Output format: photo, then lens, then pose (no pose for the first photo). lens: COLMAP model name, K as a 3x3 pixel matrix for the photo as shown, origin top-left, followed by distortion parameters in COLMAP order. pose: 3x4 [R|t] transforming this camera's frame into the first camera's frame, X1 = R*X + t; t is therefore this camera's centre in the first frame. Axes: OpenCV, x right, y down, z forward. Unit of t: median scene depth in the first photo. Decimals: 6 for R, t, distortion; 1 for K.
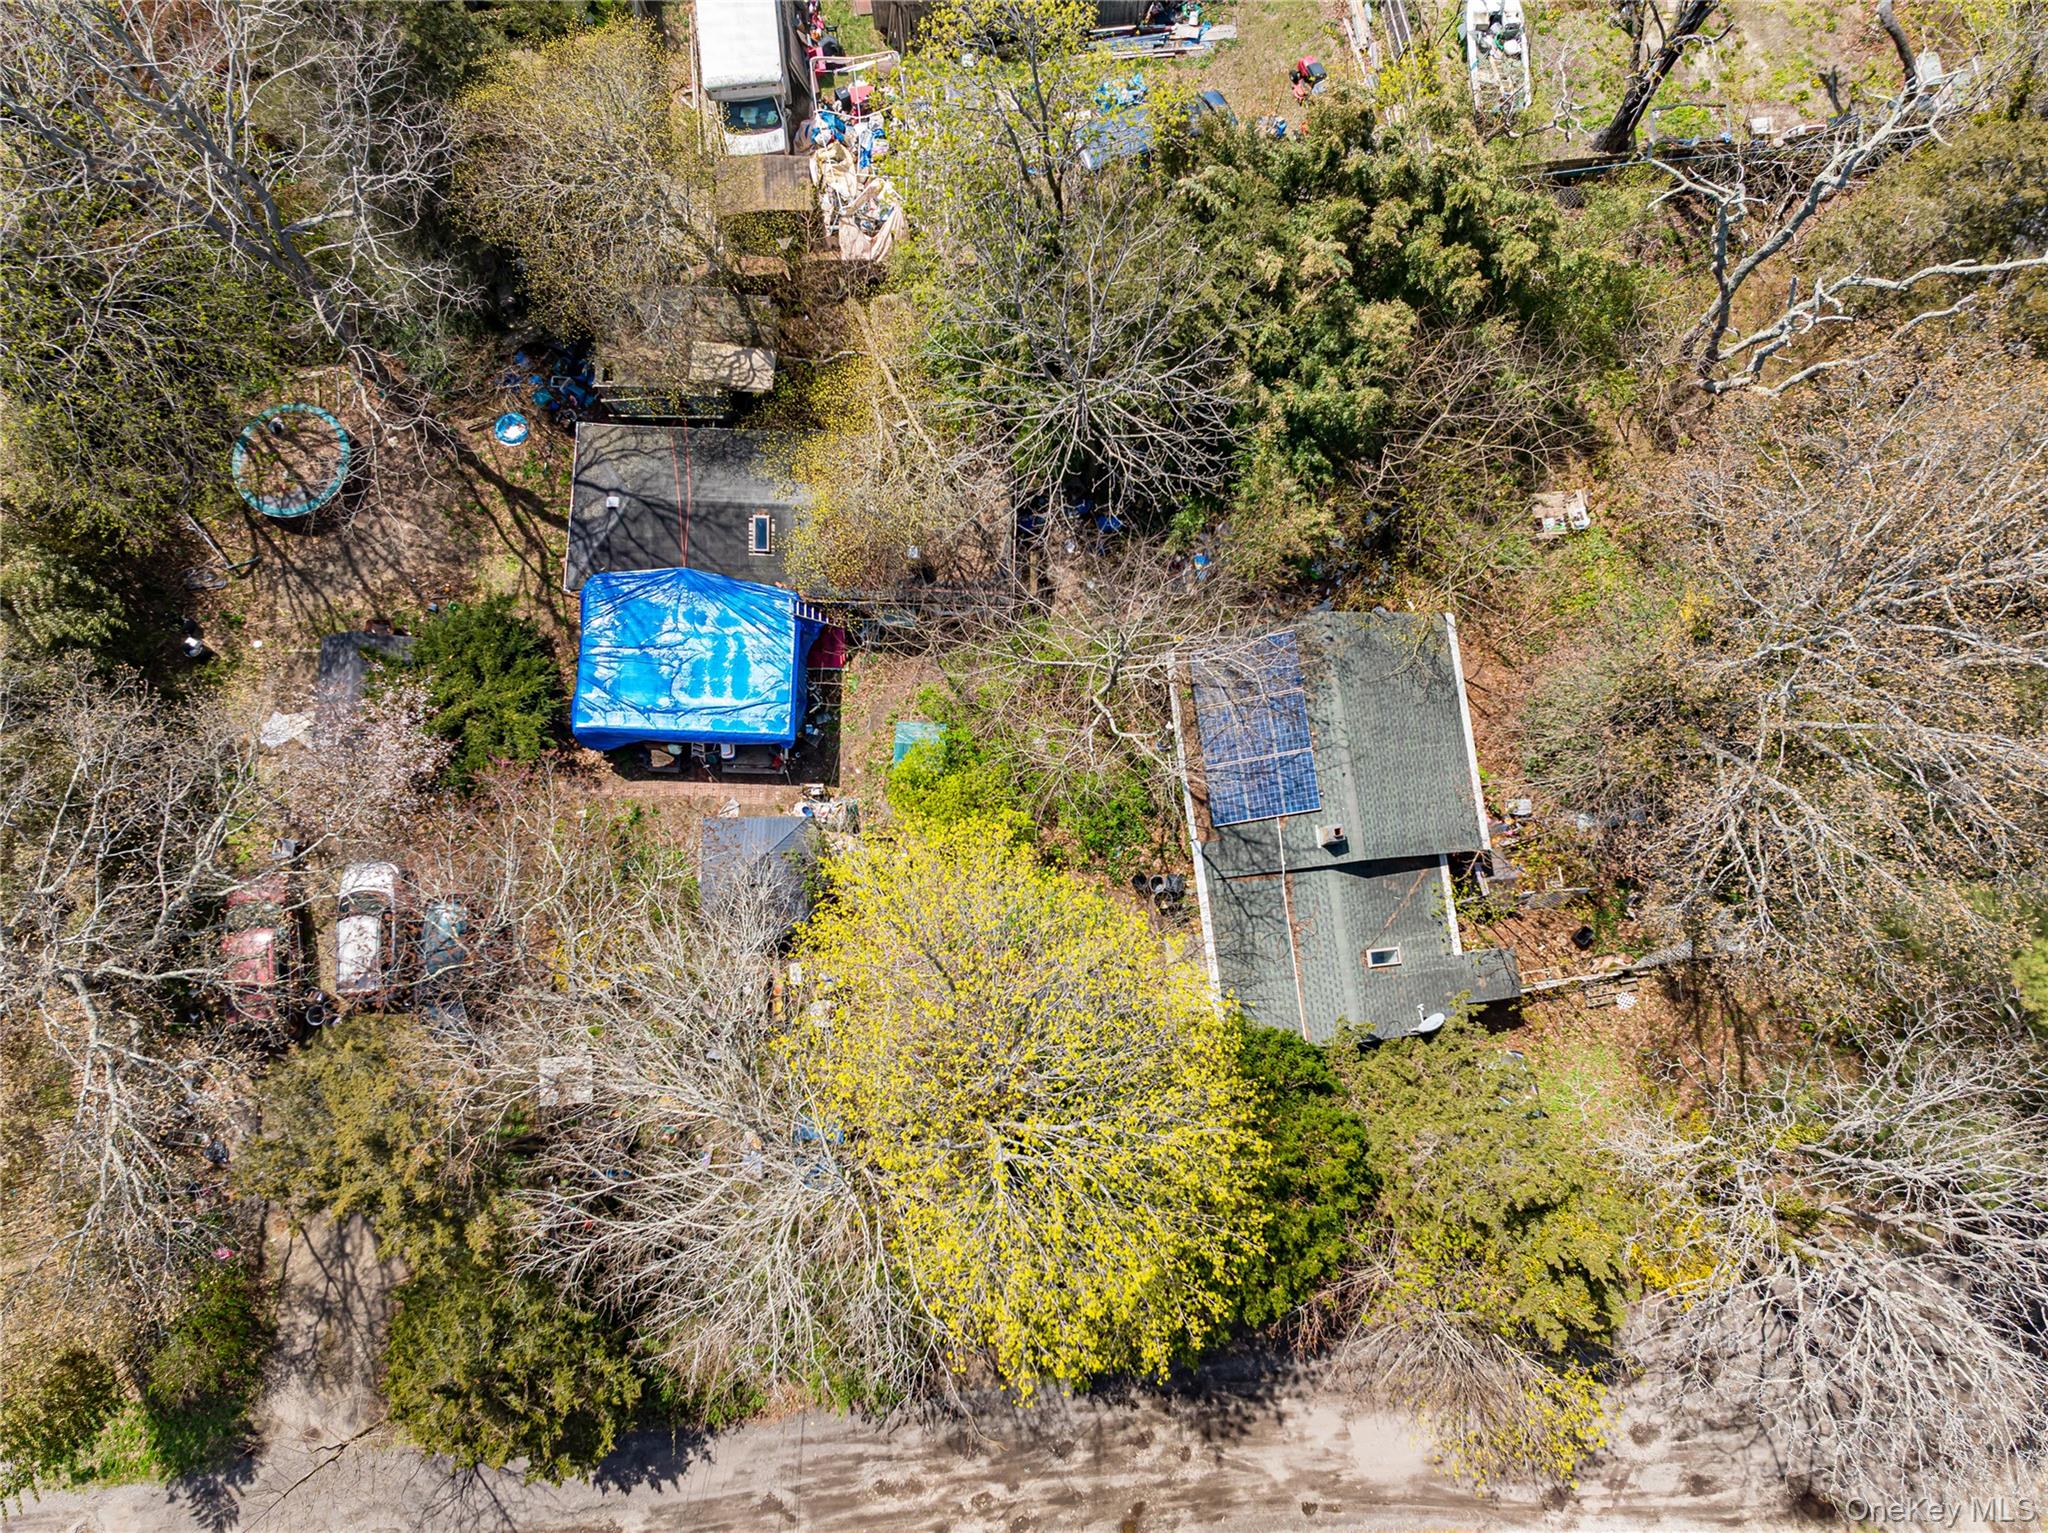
lens RADIAL K [[1445.4, 0, 1024.0], [0, 1445.4, 766.5], [0, 0, 1]] dist [-0.038985, 0.030621]
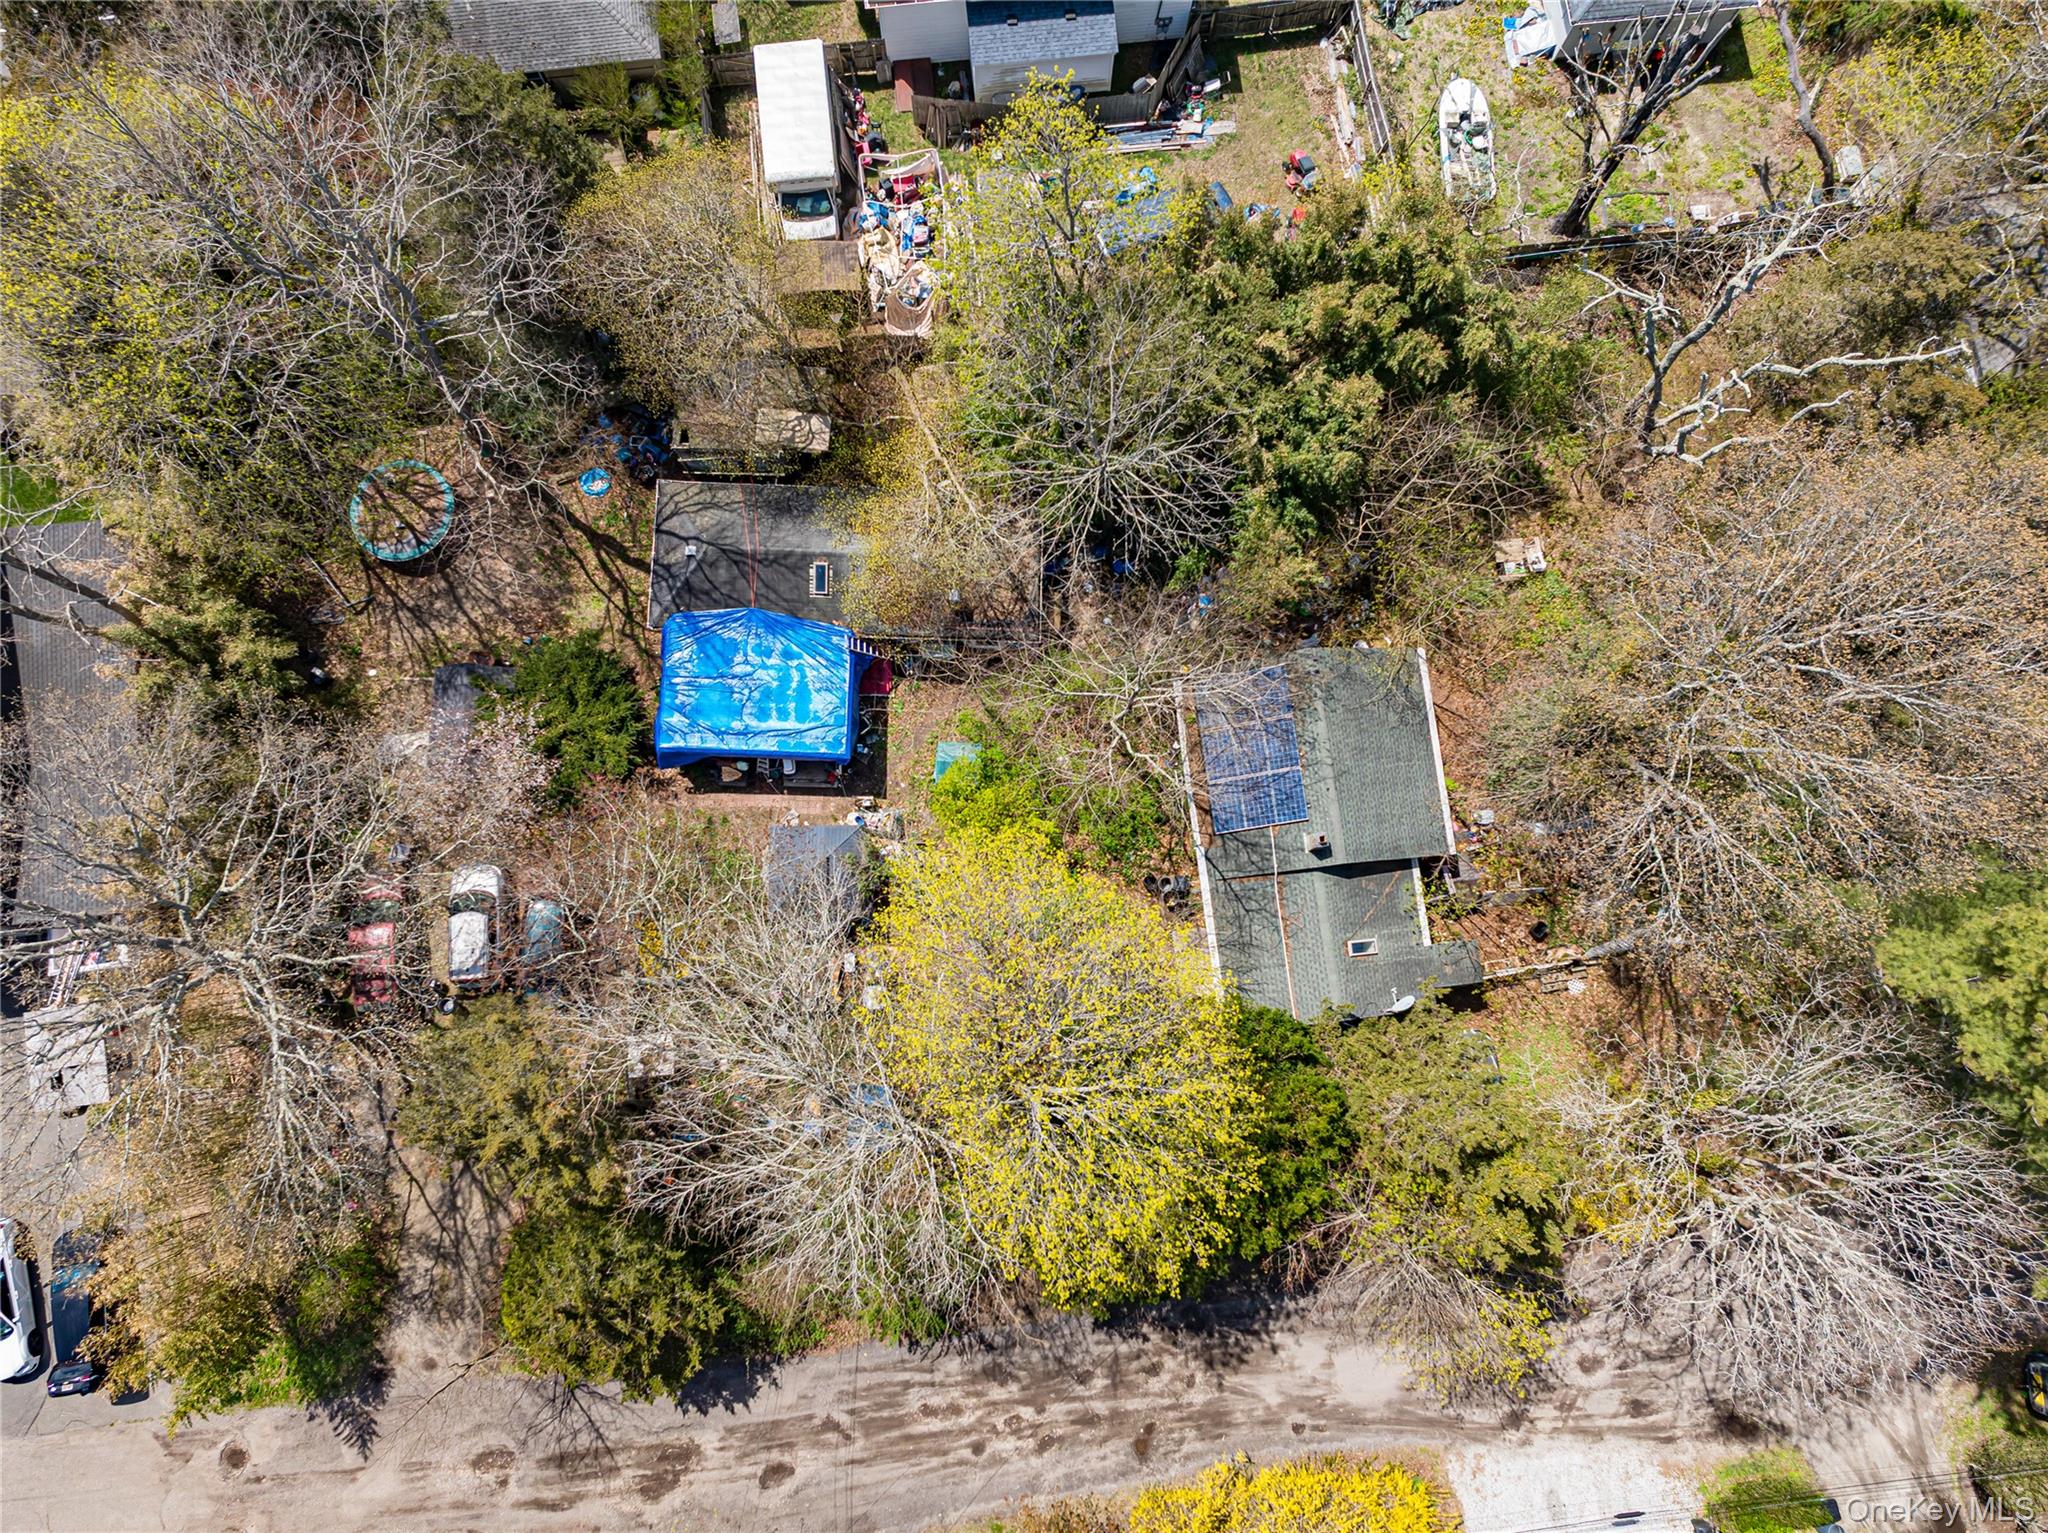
lens RADIAL K [[1445.4, 0, 1024.0], [0, 1445.4, 766.5], [0, 0, 1]] dist [-0.038985, 0.030621]
pose [[0.999999, 0.000524, 0.001592, -0.022688], [-0.000521, 0.999998, -0.001740, -0.010091], [-0.001593, 0.001739, 0.999997, -0.148600]]
